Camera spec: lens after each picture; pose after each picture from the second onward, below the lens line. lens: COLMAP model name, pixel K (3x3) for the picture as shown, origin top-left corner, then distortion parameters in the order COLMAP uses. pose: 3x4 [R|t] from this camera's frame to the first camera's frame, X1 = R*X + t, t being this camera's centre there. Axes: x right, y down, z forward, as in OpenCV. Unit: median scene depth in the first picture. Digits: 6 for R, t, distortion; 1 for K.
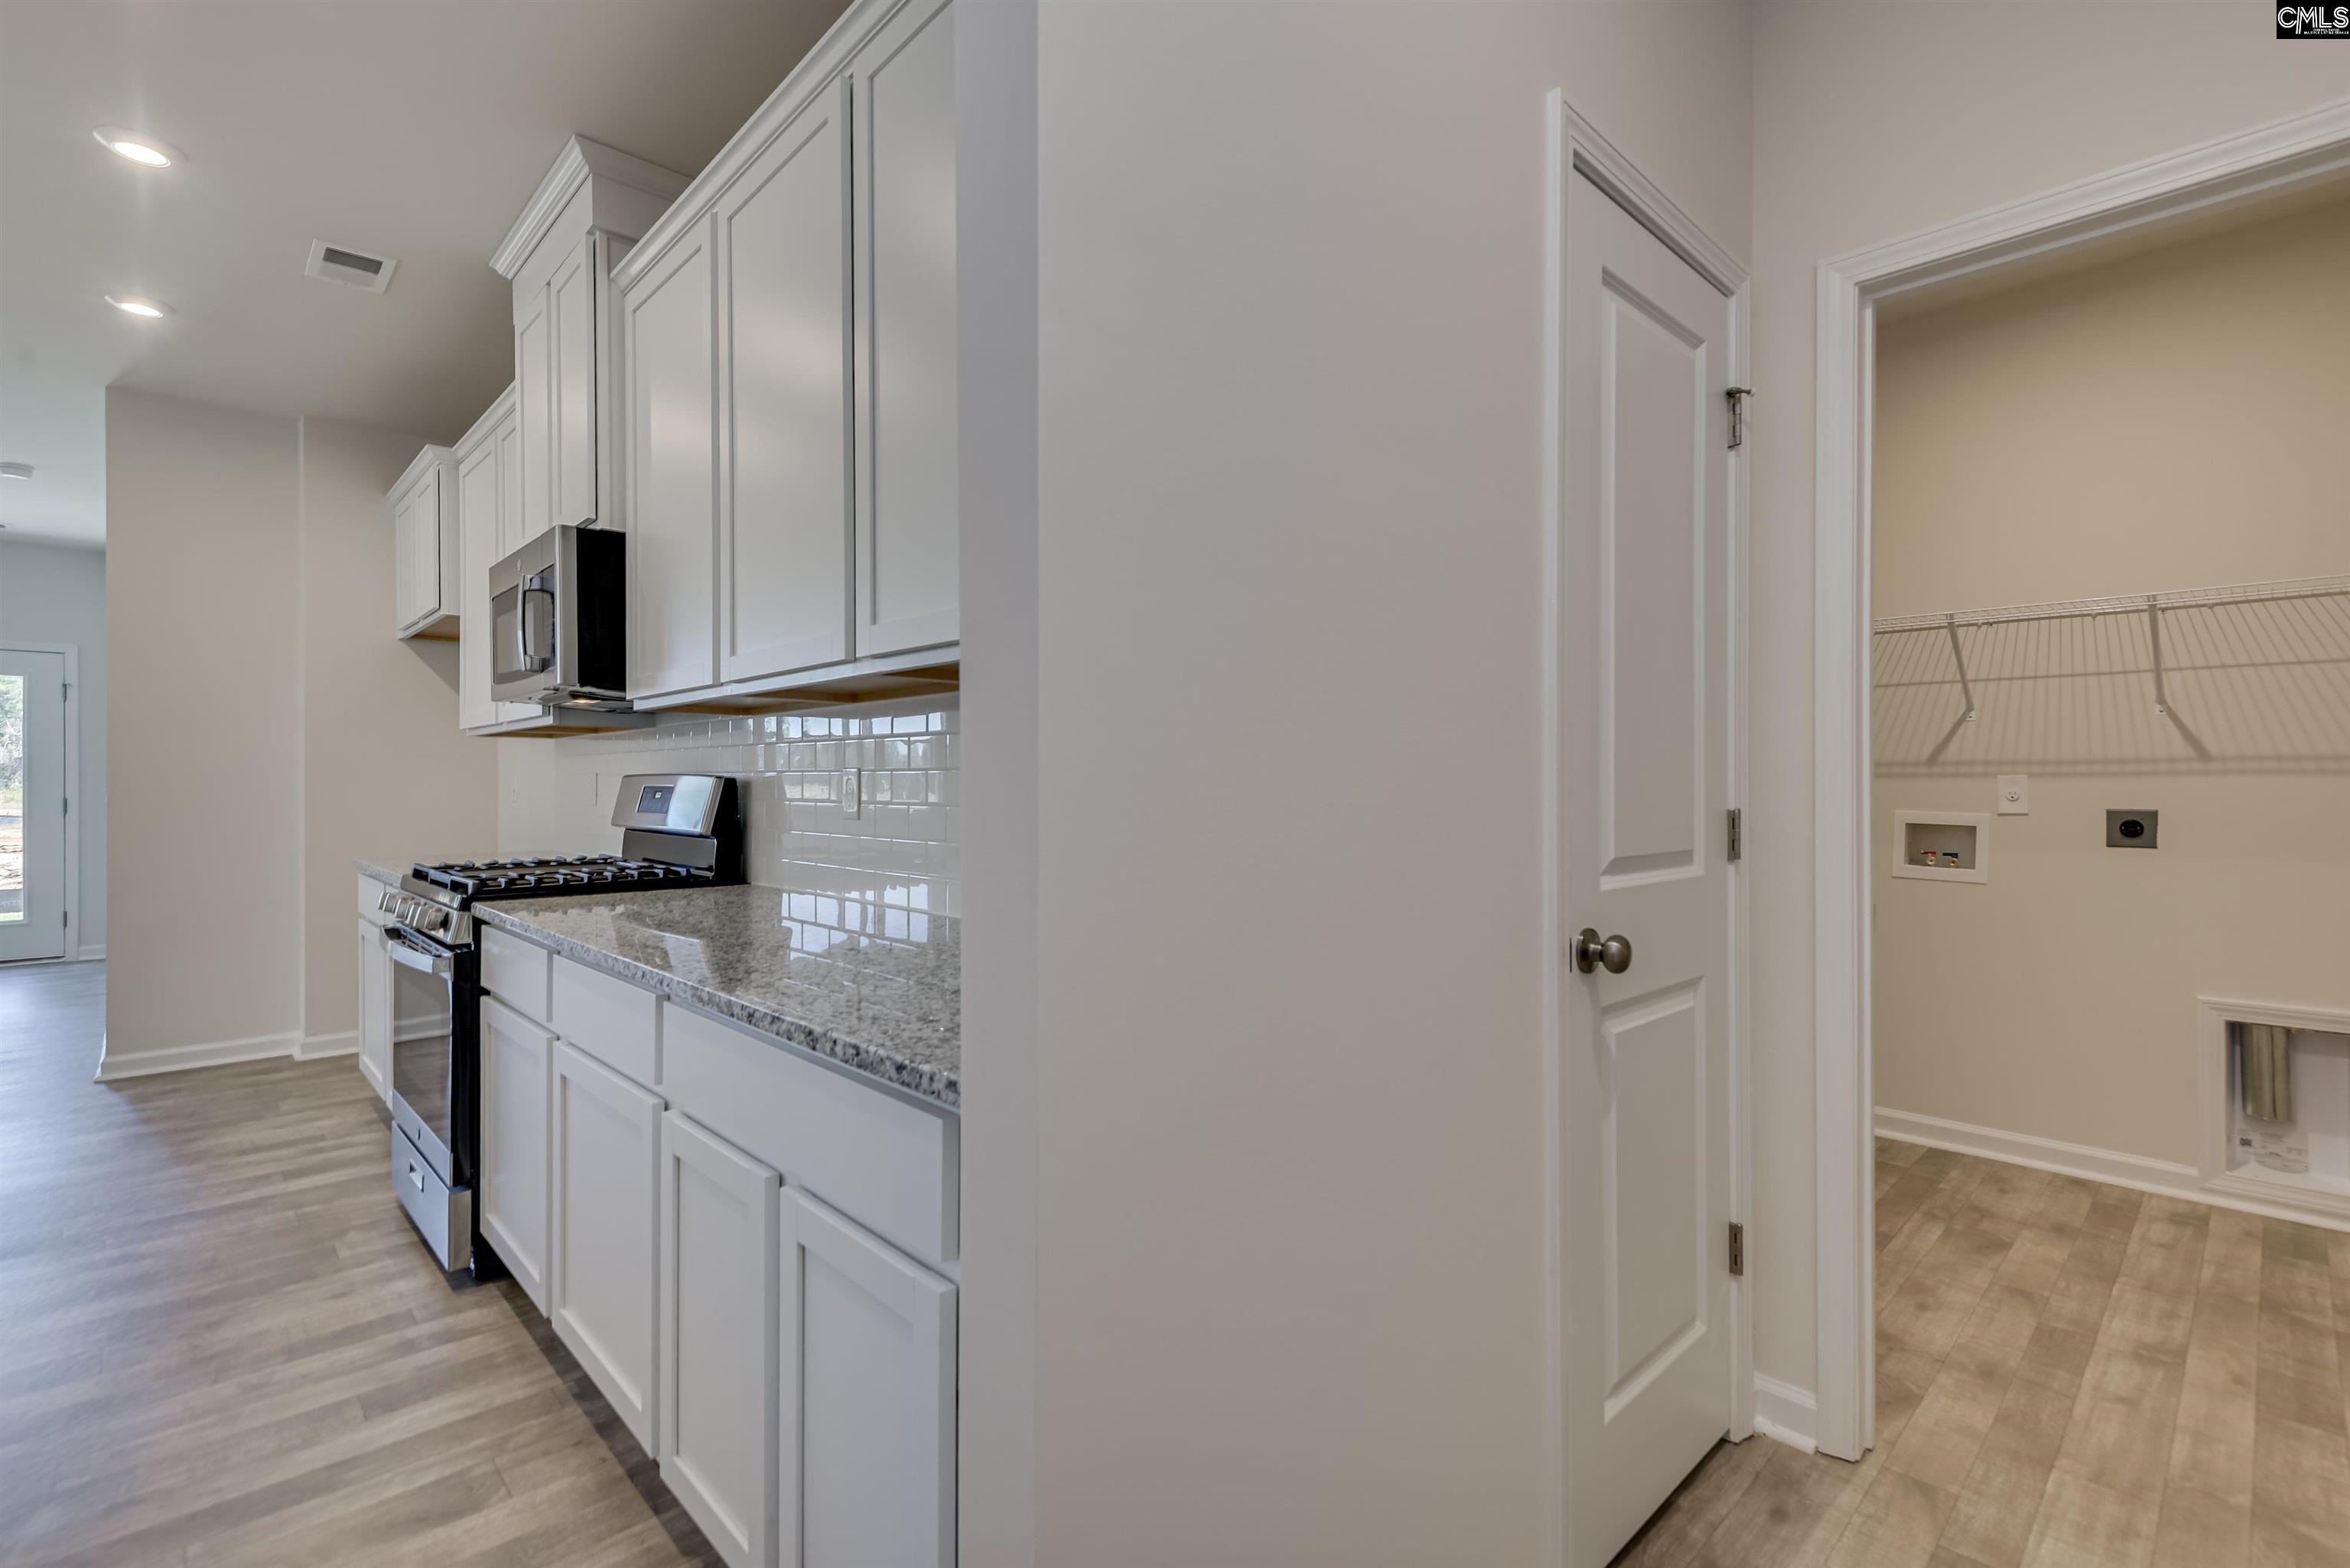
lens RADIAL K [[1072.2, 0, 1221.6], [0, 1072.2, 789.0], [0, 0, 1]] dist [0.008818, -0.002908]
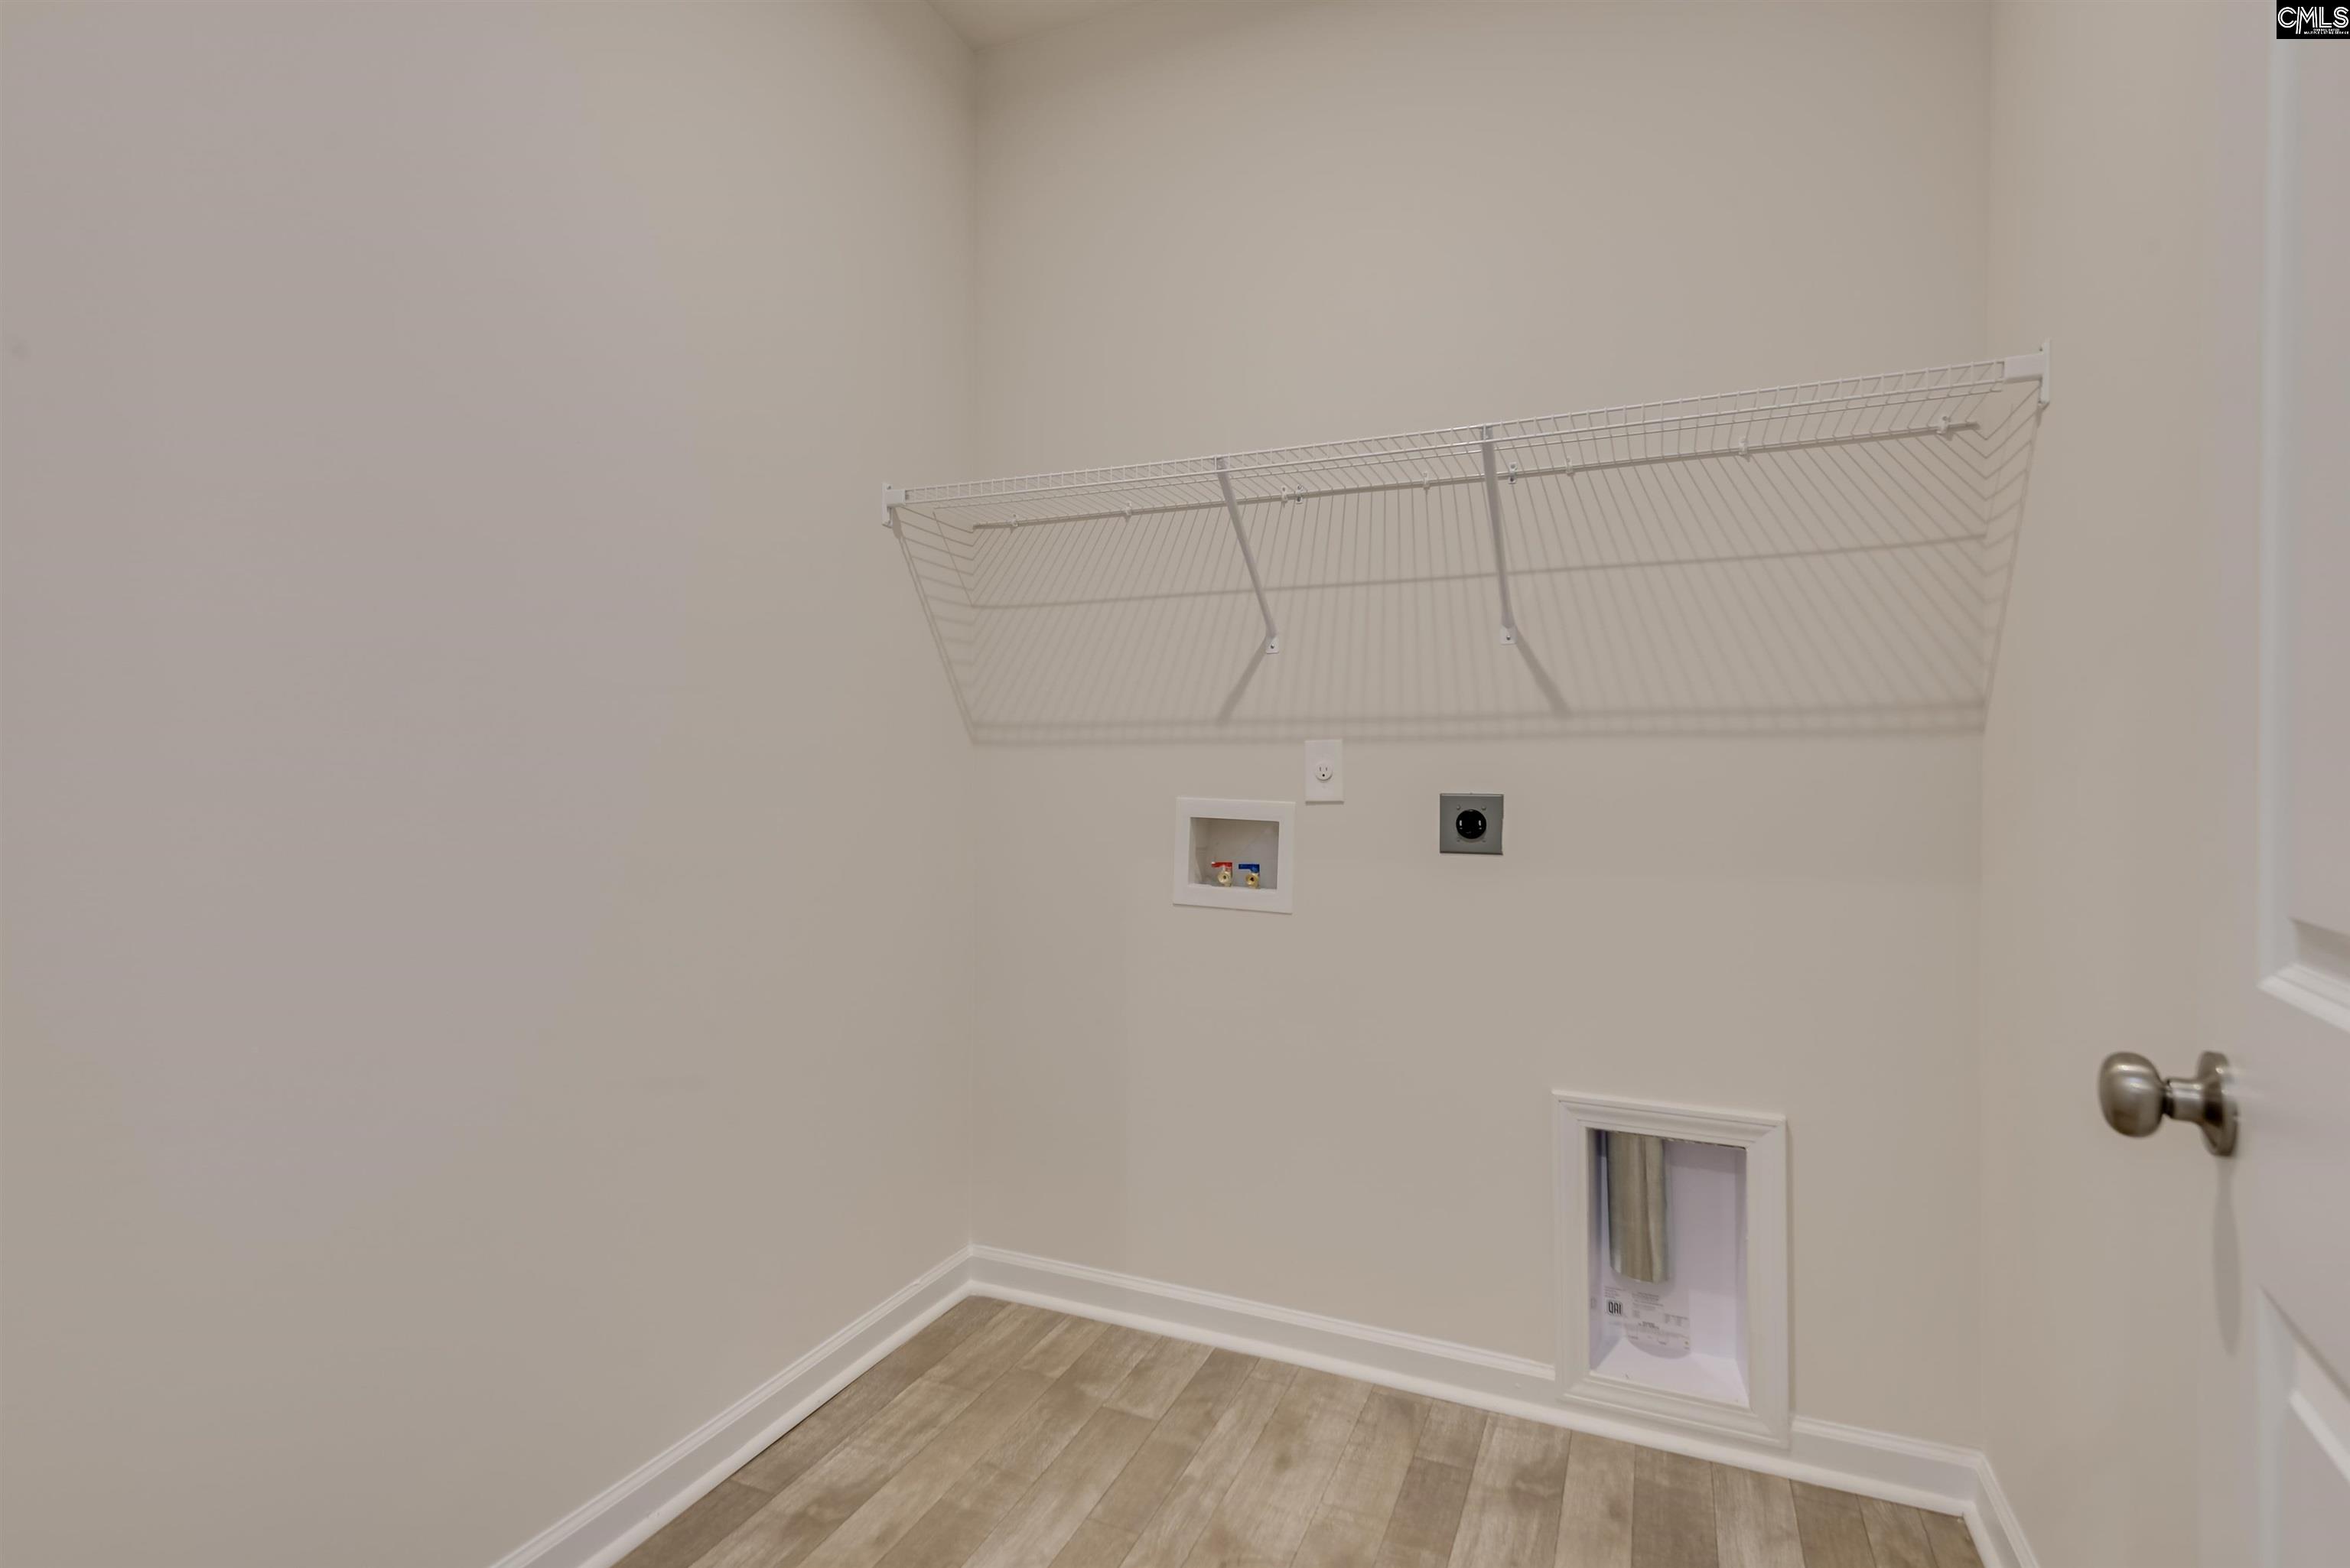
lens RADIAL K [[1121.0, 0, 1178.6], [0, 1121.0, 771.0], [0, 0, 1]] dist [0.018424, -0.002234]
pose [[0.930914, -0.005602, 0.365196, 0.436850], [0.002665, 0.999960, 0.008545, -0.000687], [-0.365229, -0.006981, 0.930891, 0.443301]]
